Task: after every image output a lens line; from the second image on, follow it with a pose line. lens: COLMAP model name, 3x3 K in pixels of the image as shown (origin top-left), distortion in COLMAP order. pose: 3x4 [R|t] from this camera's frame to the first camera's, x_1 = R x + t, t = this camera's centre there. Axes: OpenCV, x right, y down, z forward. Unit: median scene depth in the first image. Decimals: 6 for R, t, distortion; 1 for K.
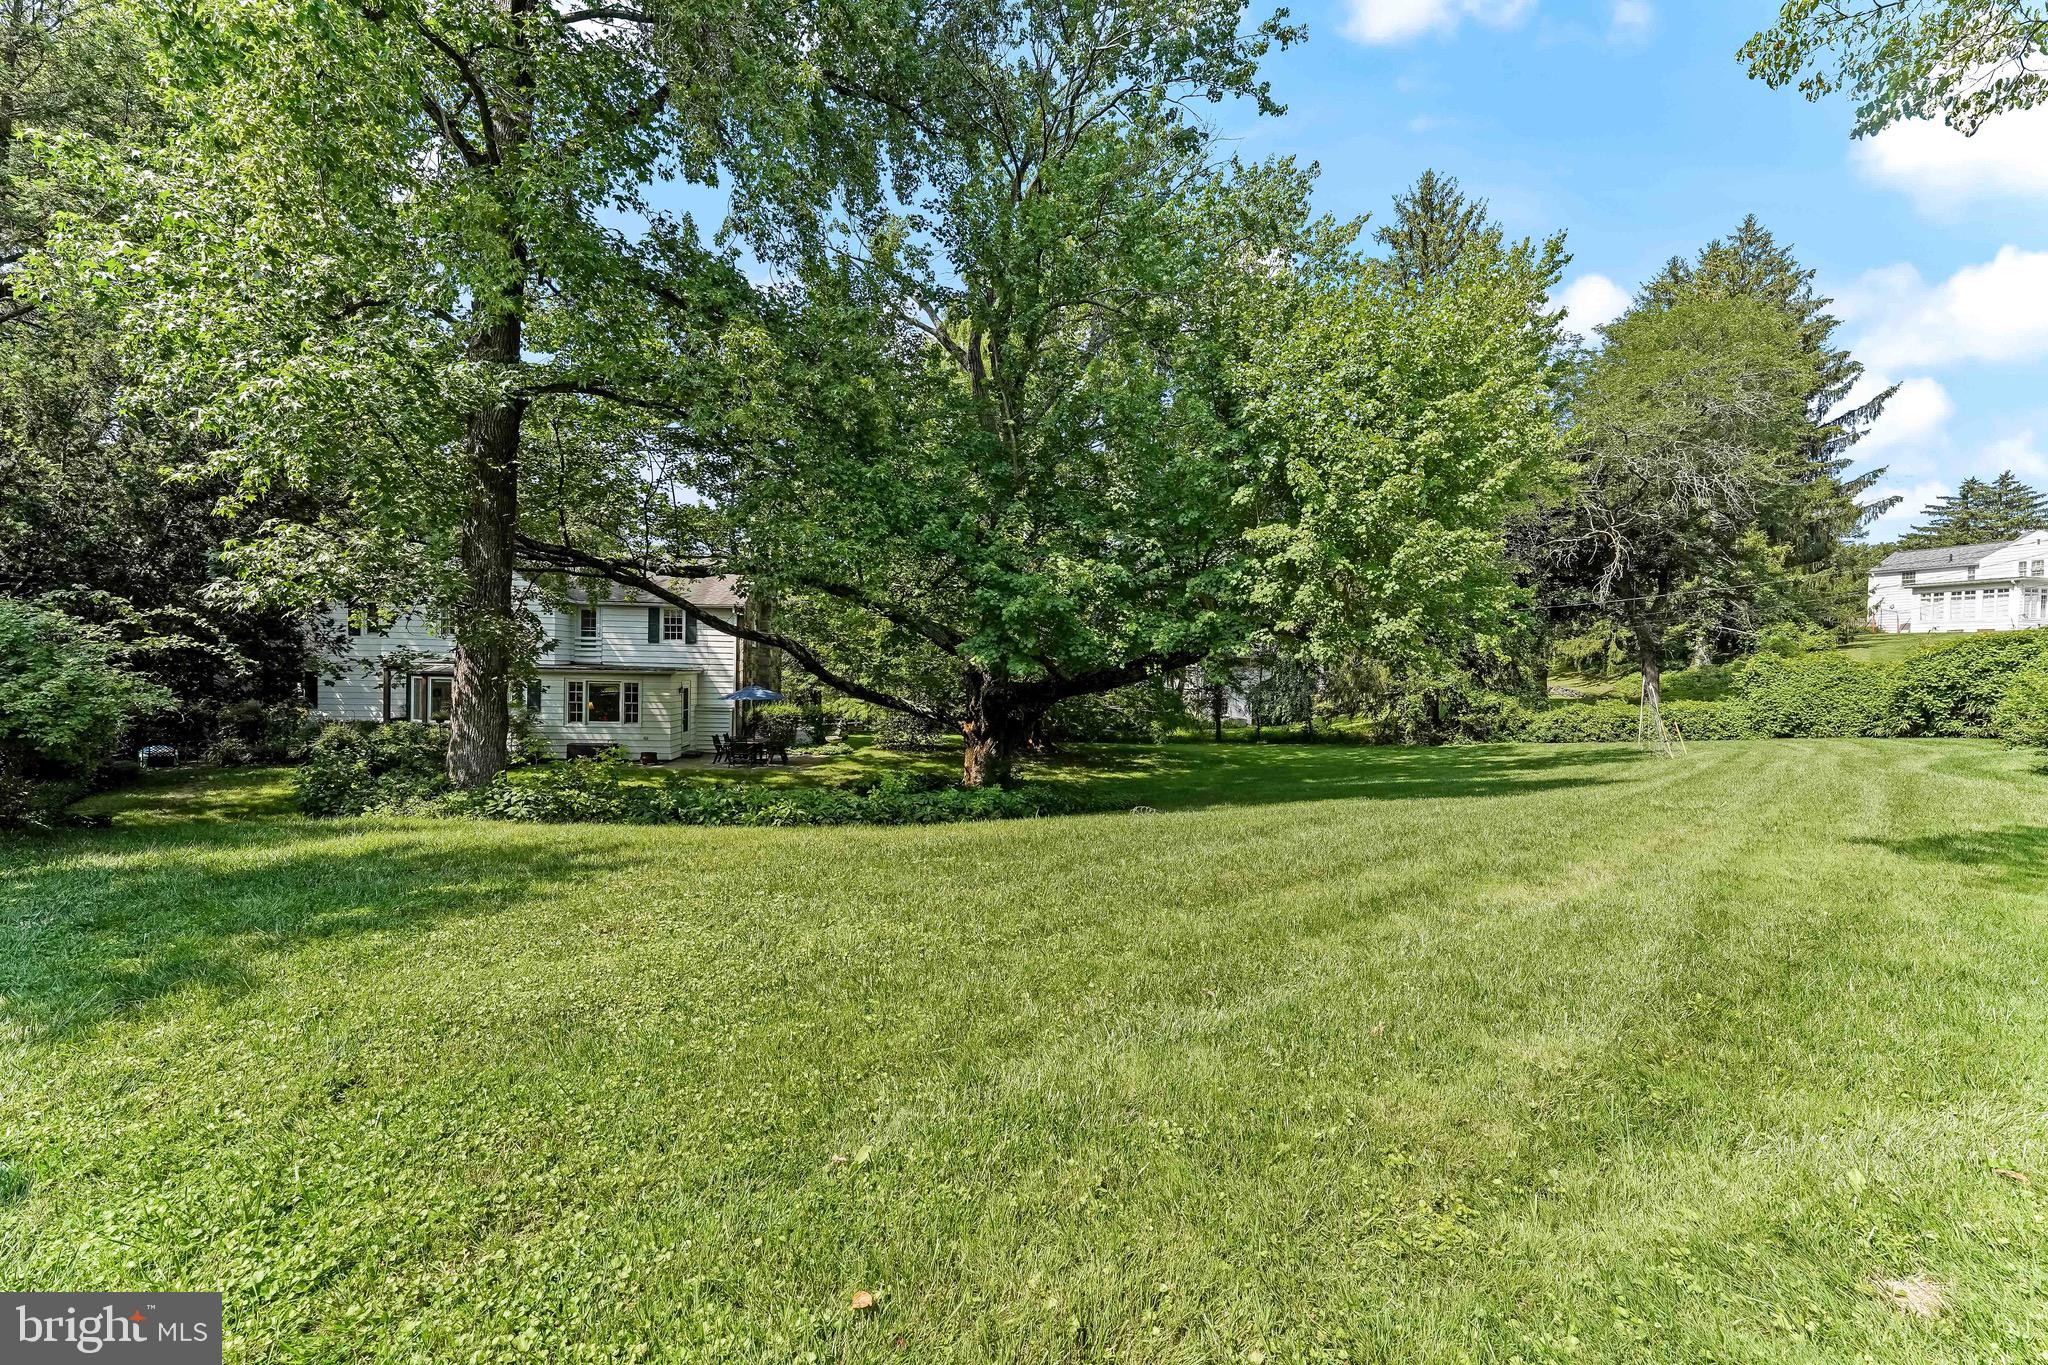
lens RADIAL K [[790.0, 0, 1024.0], [0, 790.0, 682.5], [0, 0, 1]] dist [-0.000508, 0.000030]
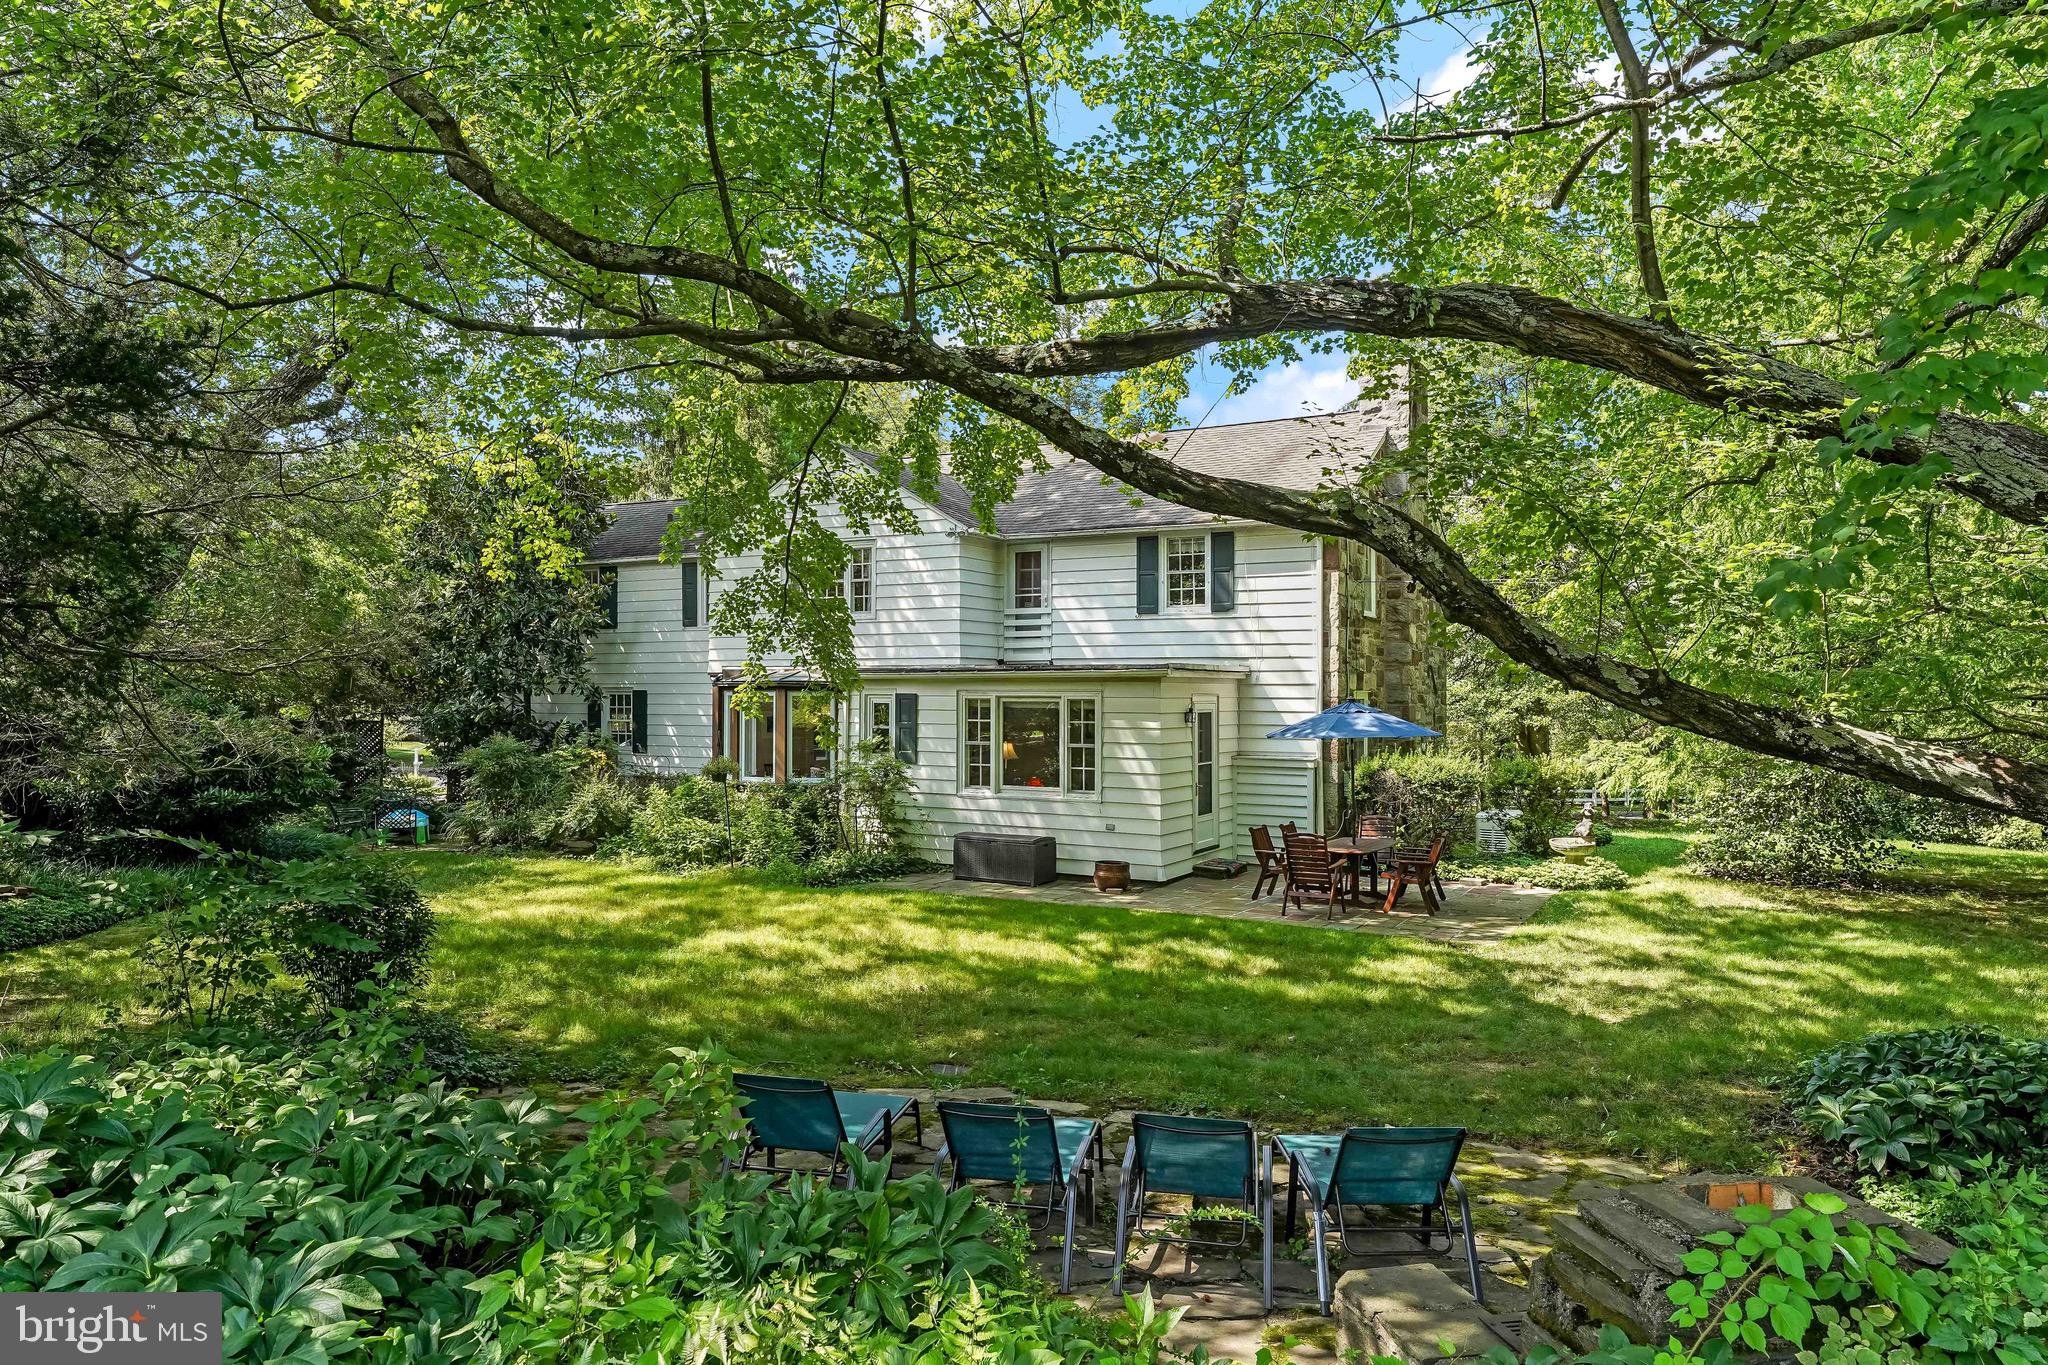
lens RADIAL K [[1314.2, 0, 1024.0], [0, 1314.2, 682.5], [0, 0, 1]] dist [0.001886, -0.000016]
pose [[0.804608, -0.022742, -0.593370, -0.084316], [0.004629, 0.999476, -0.032030, 0.013205], [0.593788, 0.023025, 0.804292, 0.367820]]
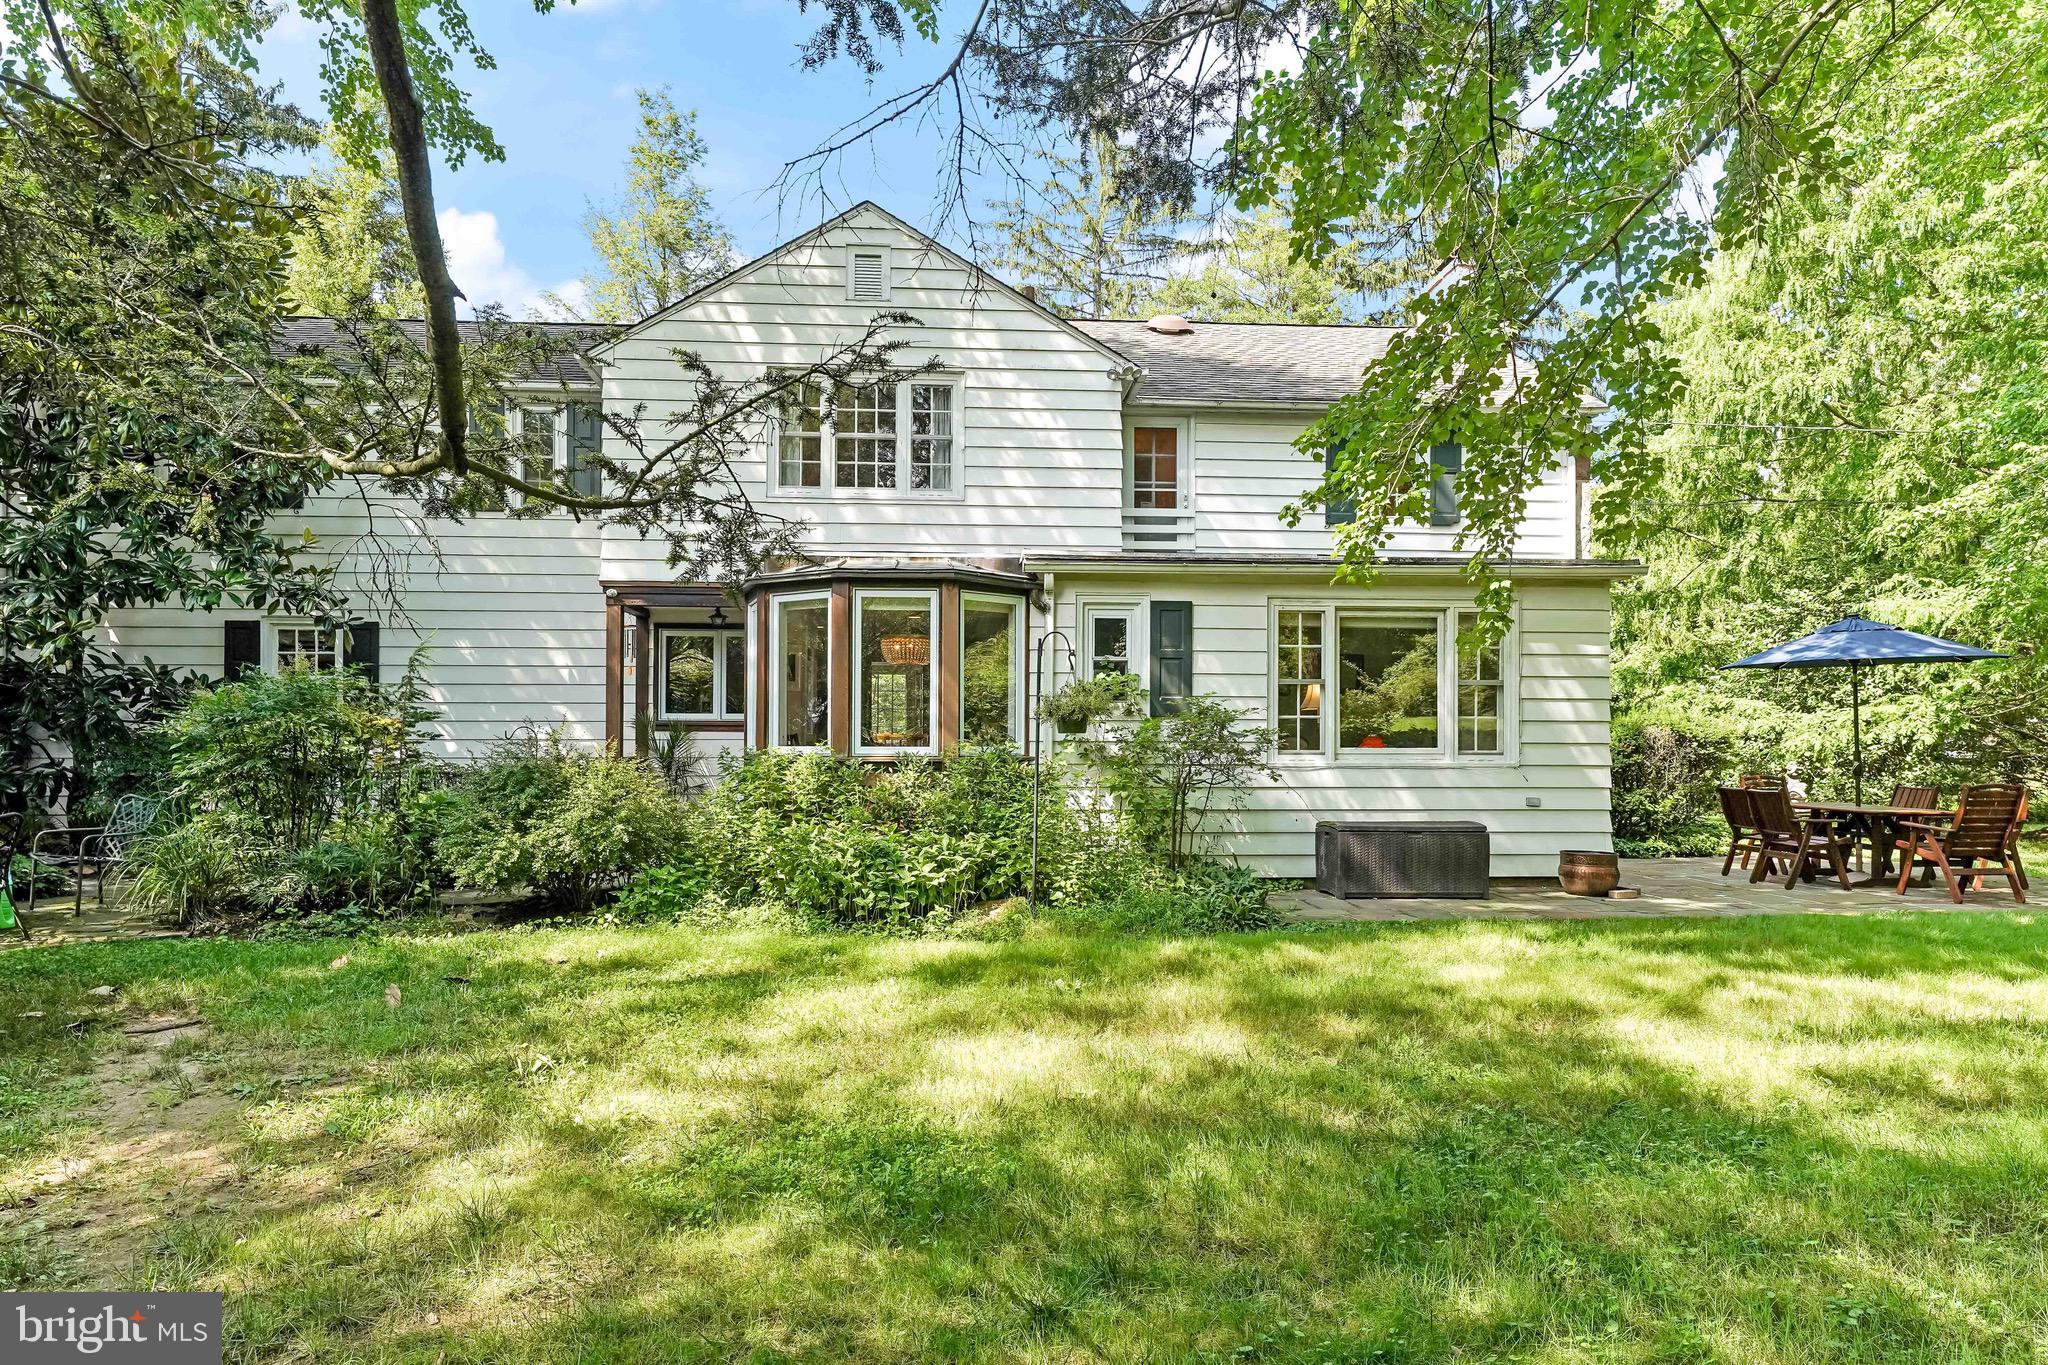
lens RADIAL K [[1142.2, 0, 1020.6], [0, 1142.2, 718.3], [0, 0, 1]] dist [0.001886, 0.000549]
pose [[0.997702, -0.020488, -0.064580, -0.591022], [0.018494, 0.999338, -0.031326, 0.045580], [0.065179, 0.030059, 0.997421, 0.532124]]
